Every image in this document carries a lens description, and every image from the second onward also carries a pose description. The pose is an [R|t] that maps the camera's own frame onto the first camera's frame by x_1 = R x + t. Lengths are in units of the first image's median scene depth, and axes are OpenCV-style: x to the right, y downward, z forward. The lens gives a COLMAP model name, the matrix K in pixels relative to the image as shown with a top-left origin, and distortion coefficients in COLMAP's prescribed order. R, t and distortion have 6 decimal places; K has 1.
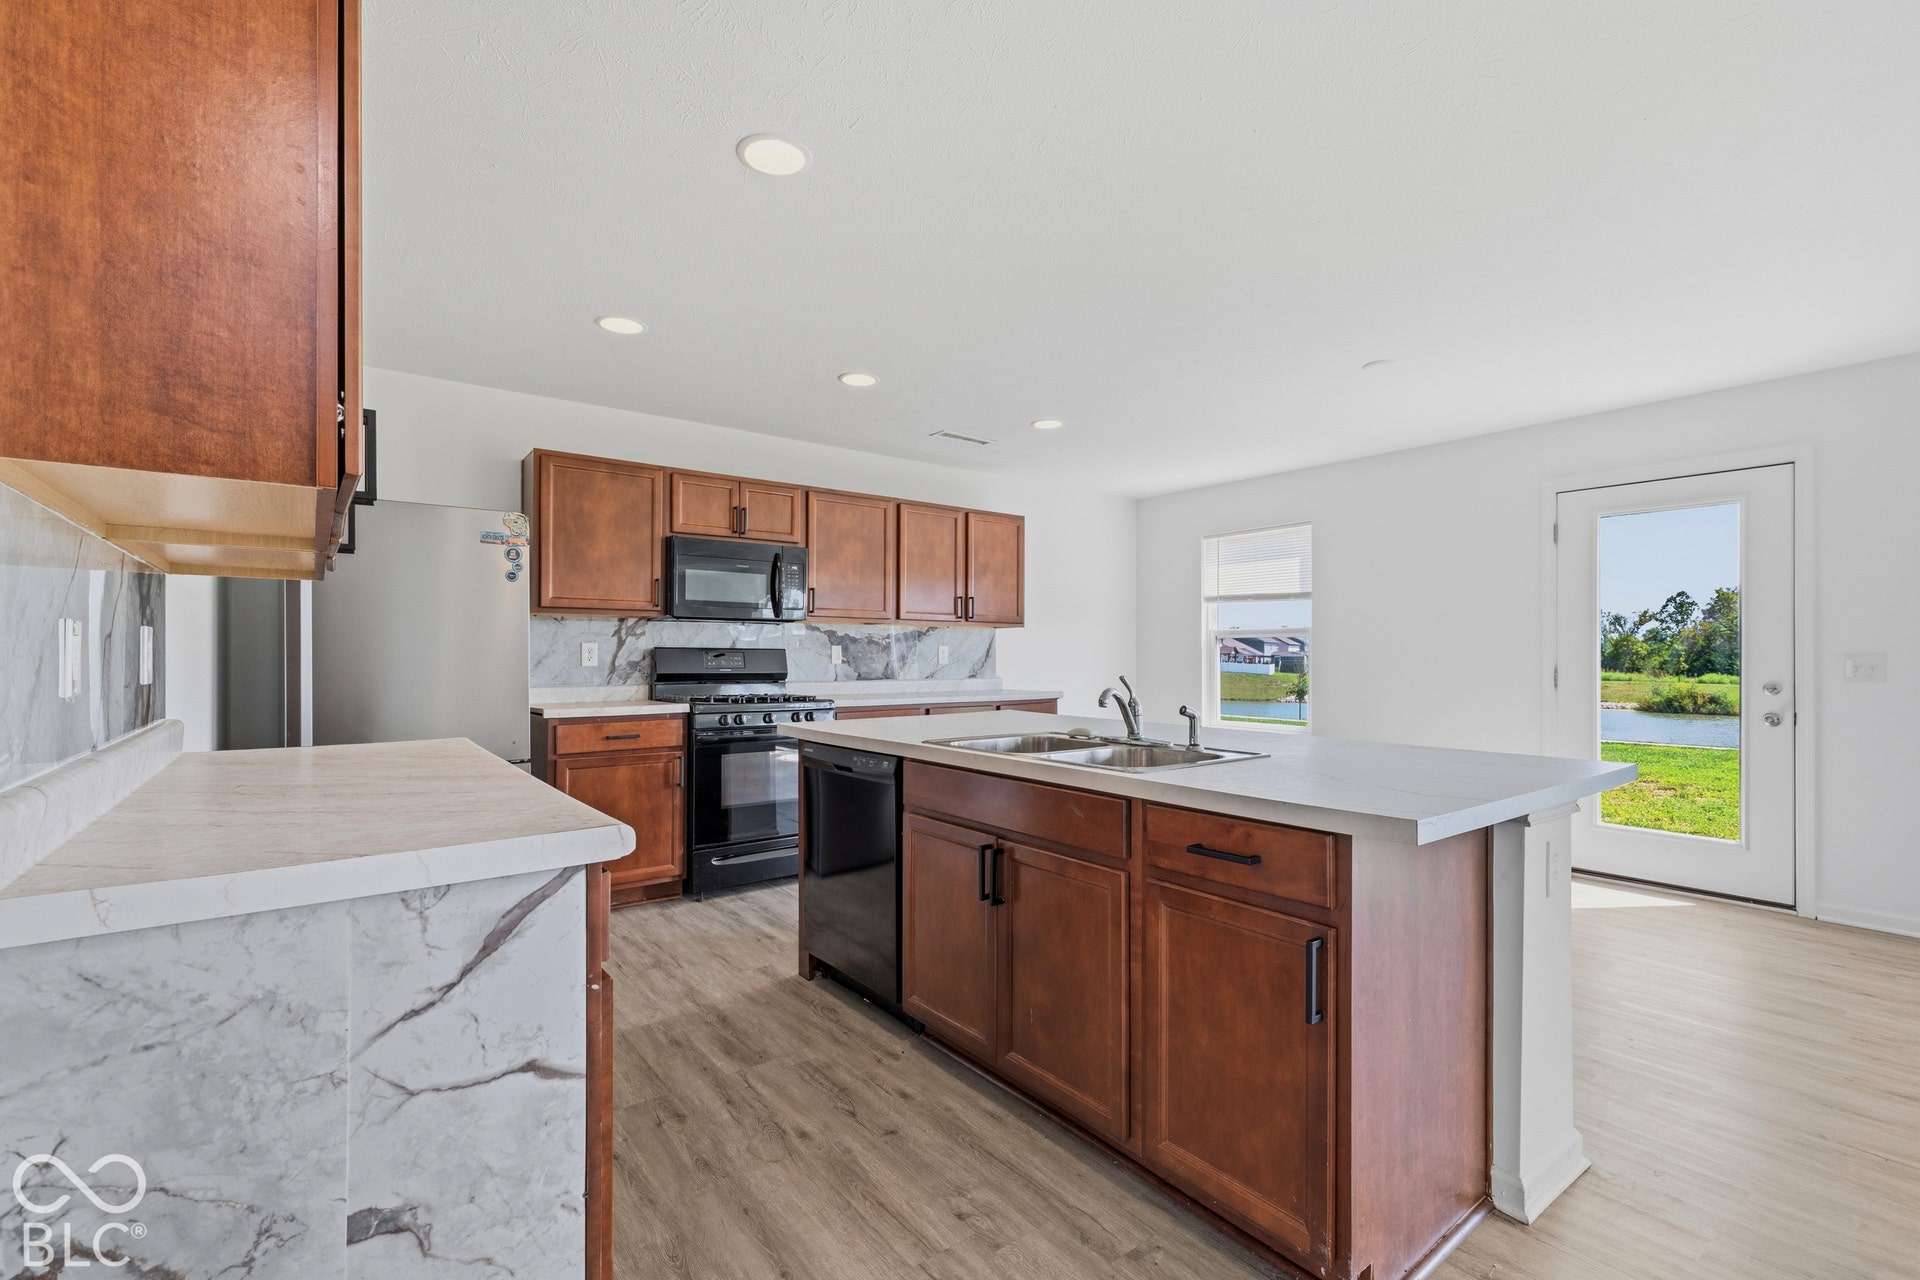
lens RADIAL K [[832.0, 0, 957.8], [0, 832.0, 649.9], [0, 0, 1]] dist [0.000633, 0.001002]
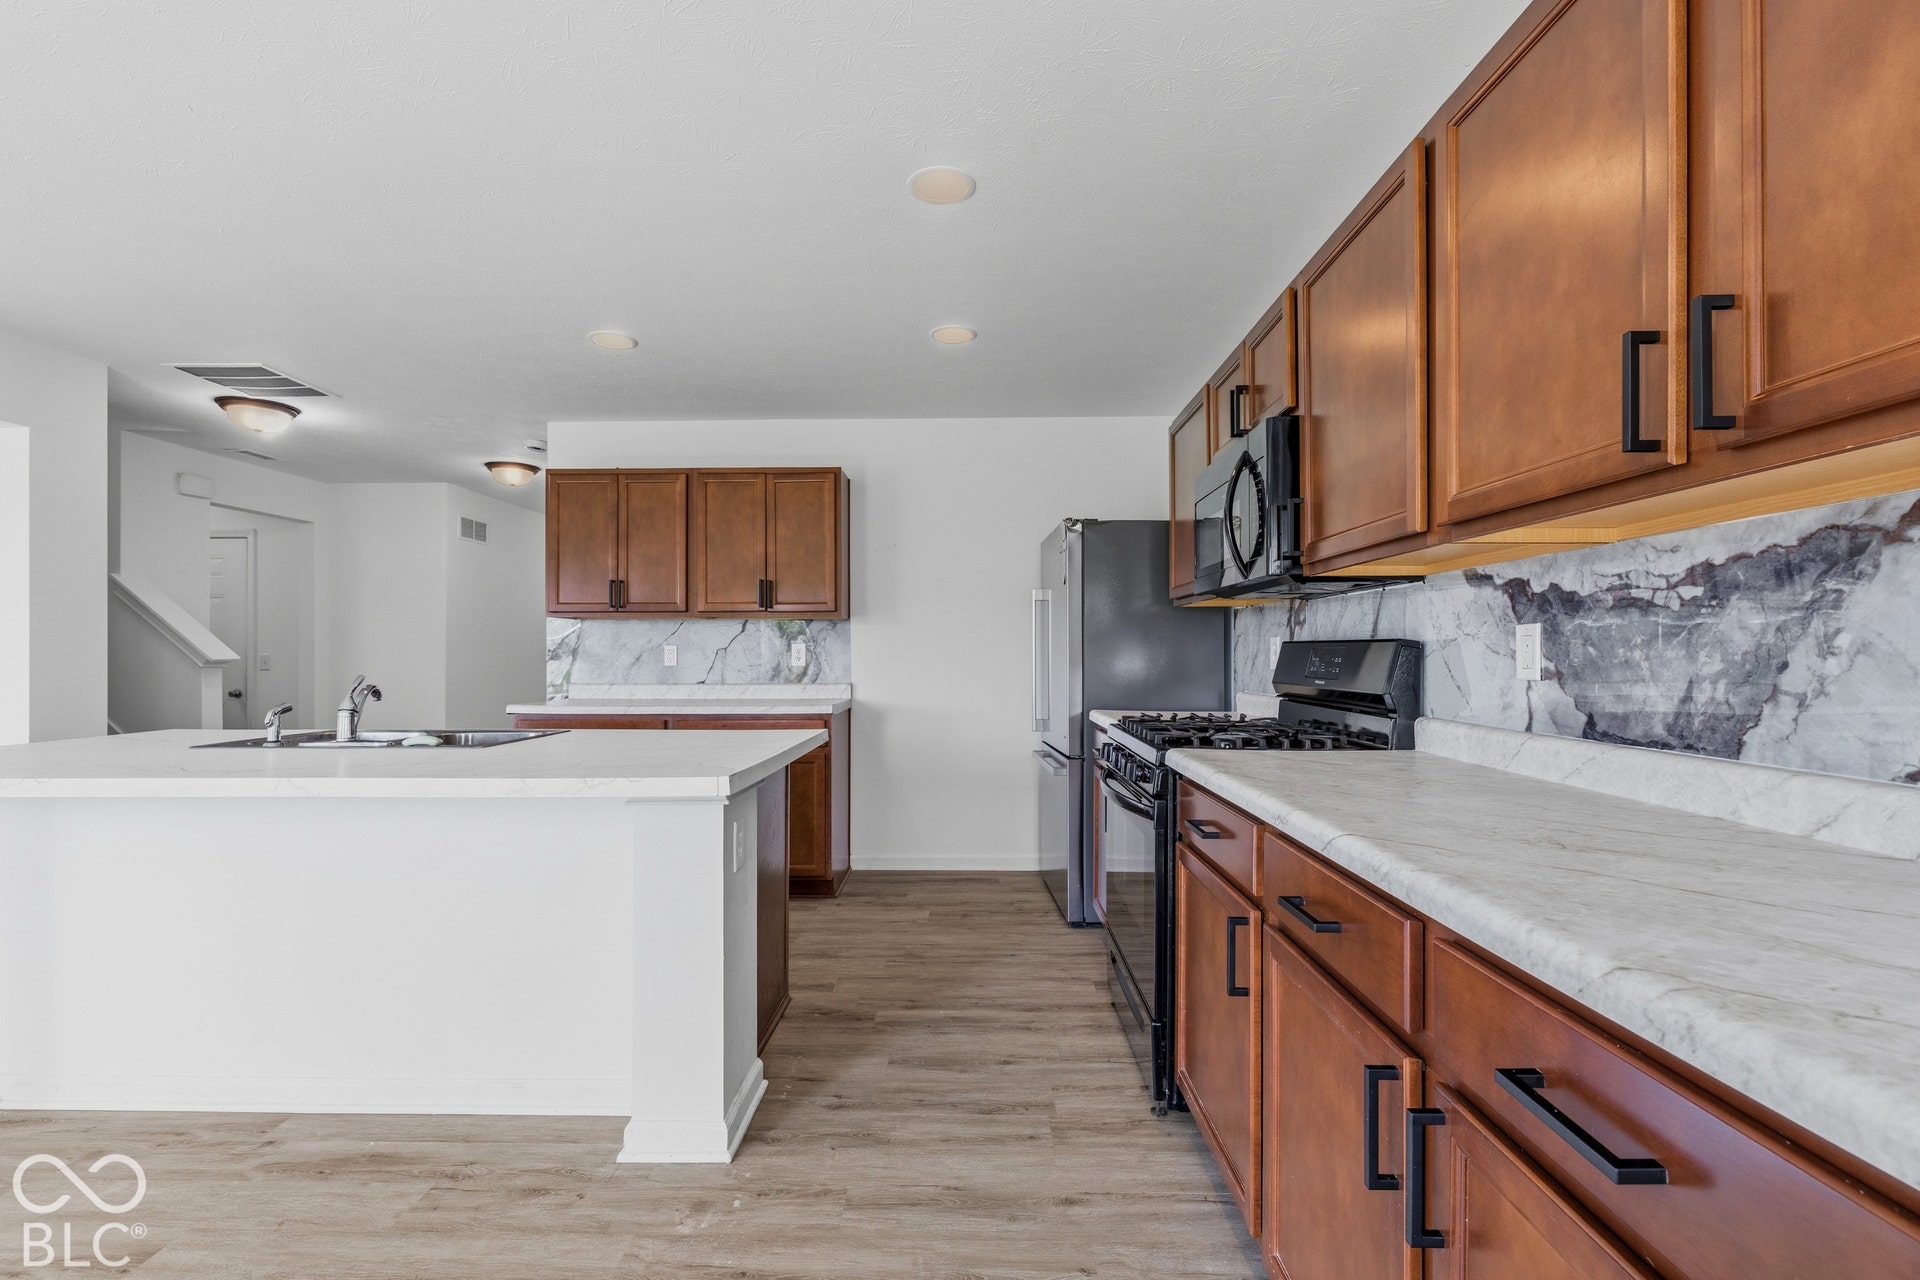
lens RADIAL K [[832.0, 0, 958.6], [0, 832.0, 650.7], [0, 0, 1]] dist [0.000633, 0.001002]
pose [[-0.624376, -0.003954, -0.781114, 0.308580], [0.005808, 0.999936, -0.009704, 0.009139], [0.781102, -0.010596, -0.624313, 1.279542]]
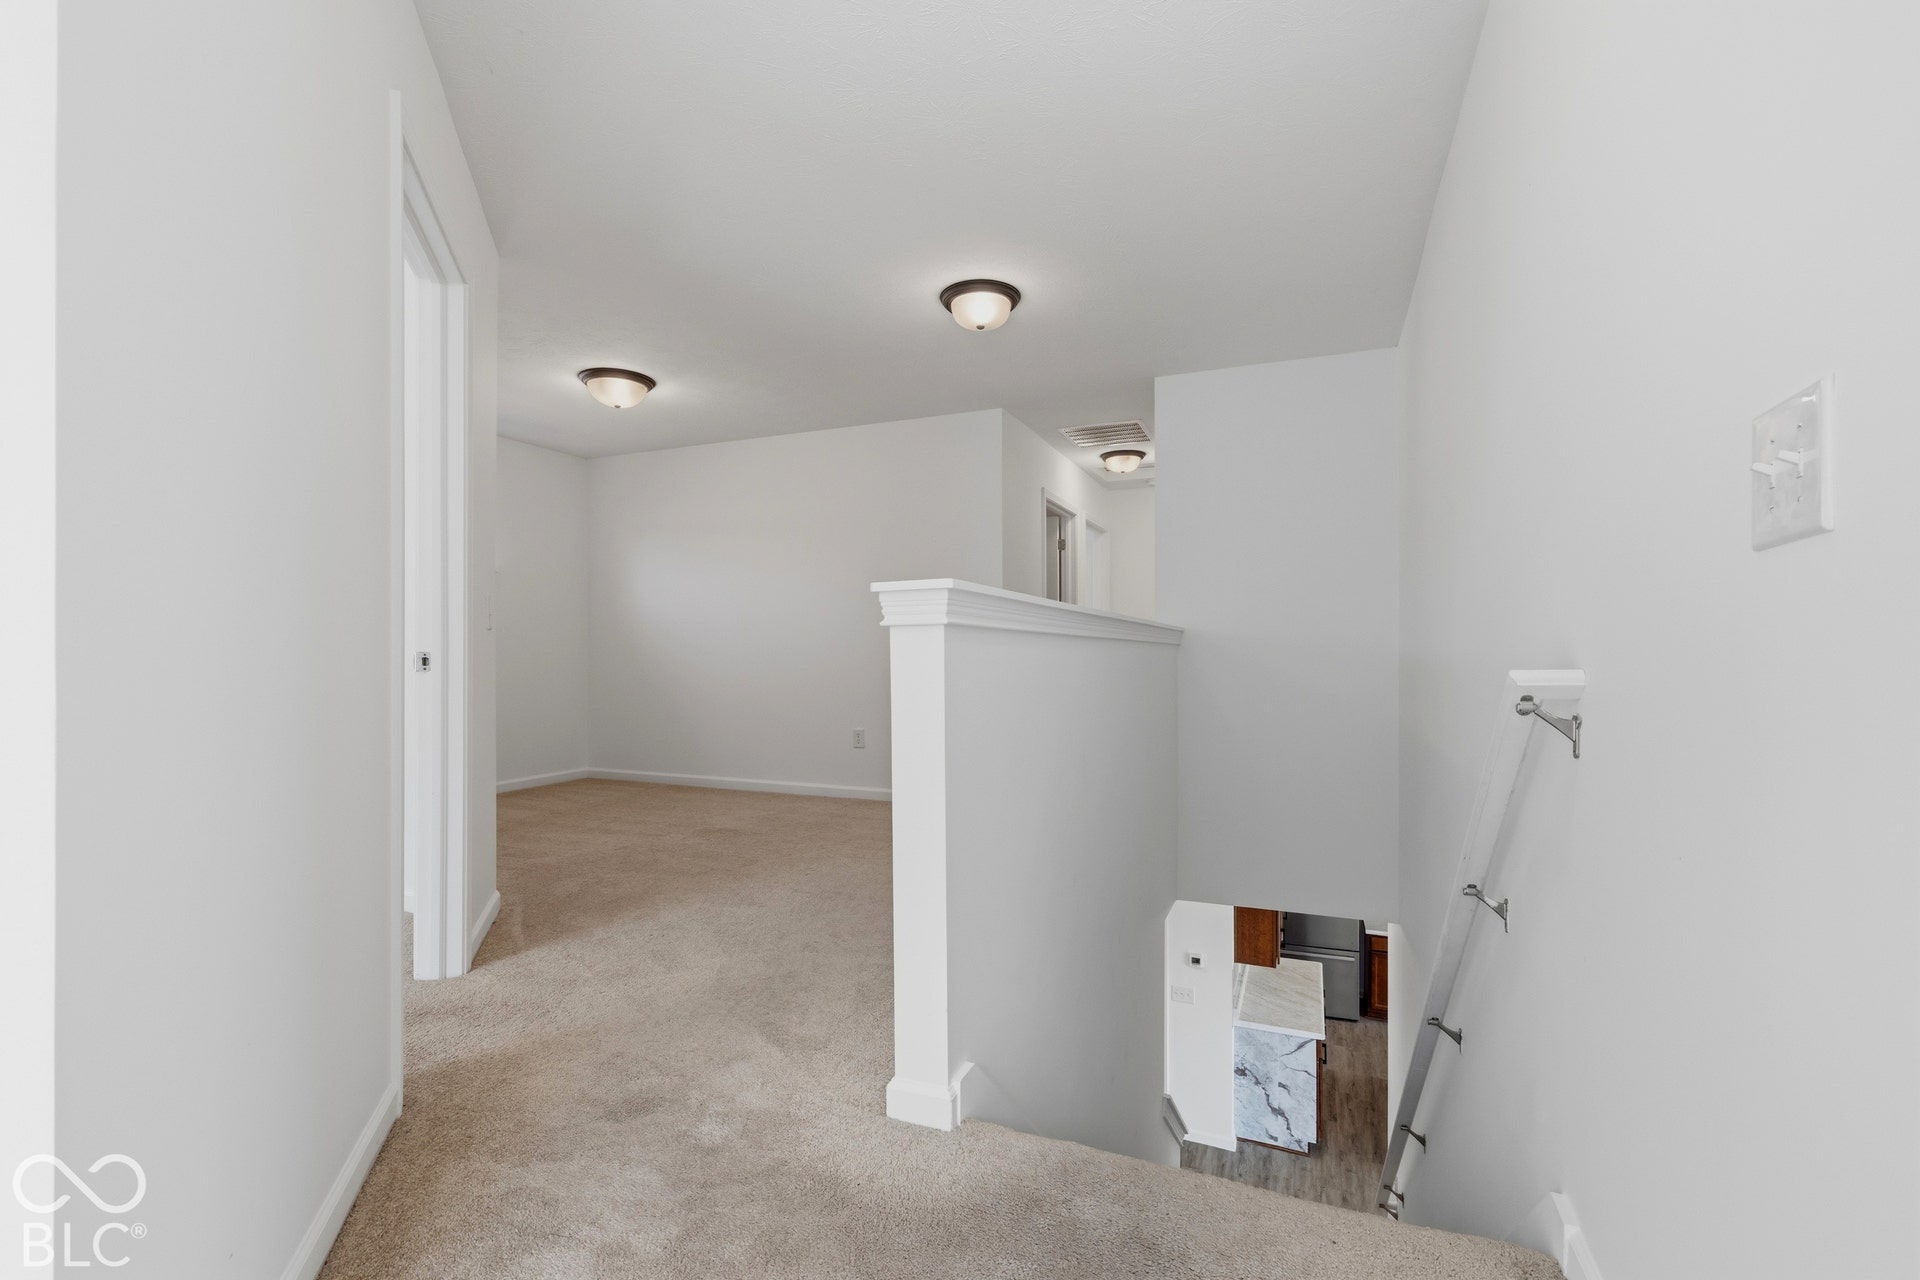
lens RADIAL K [[832.0, 0, 954.9], [0, 832.0, 649.2], [0, 0, 1]] dist [0.000633, 0.001002]
pose [[0.489936, -0.005423, -0.871741, 0.866384], [0.006614, 0.999975, -0.002503, -0.629598], [0.871733, -0.004540, 0.489960, -1.019105]]
